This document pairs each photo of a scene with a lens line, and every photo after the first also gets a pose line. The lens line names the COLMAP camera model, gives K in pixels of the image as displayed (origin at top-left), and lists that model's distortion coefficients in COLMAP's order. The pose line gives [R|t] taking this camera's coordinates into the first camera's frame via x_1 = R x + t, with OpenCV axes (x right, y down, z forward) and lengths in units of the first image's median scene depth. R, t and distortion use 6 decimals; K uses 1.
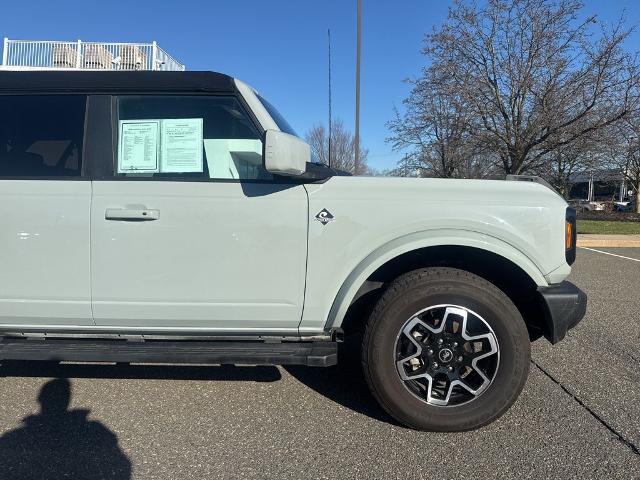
lens RADIAL K [[450.6, 0, 314.7], [0, 450.6, 239.7], [0, 0, 1]] dist [0.044630, -0.048607]
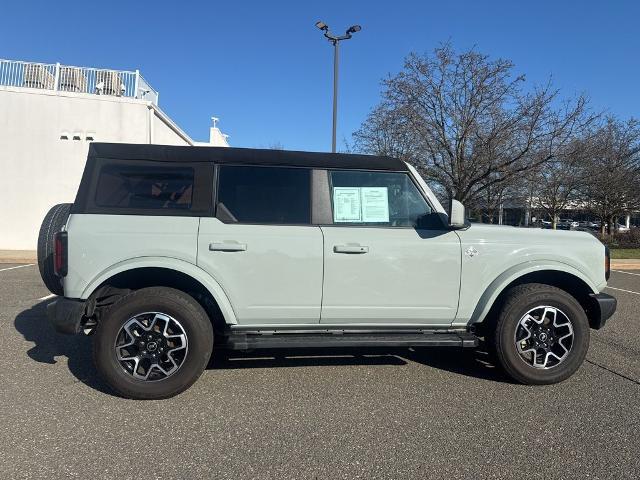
lens RADIAL K [[450.6, 0, 319.9], [0, 450.6, 239.6], [0, 0, 1]] dist [0.044630, -0.048607]
pose [[0.986018, 0.010169, 0.166328, -0.740348], [-0.002345, 0.998884, -0.047166, -0.017170], [-0.166622, 0.046117, 0.984942, -0.474703]]
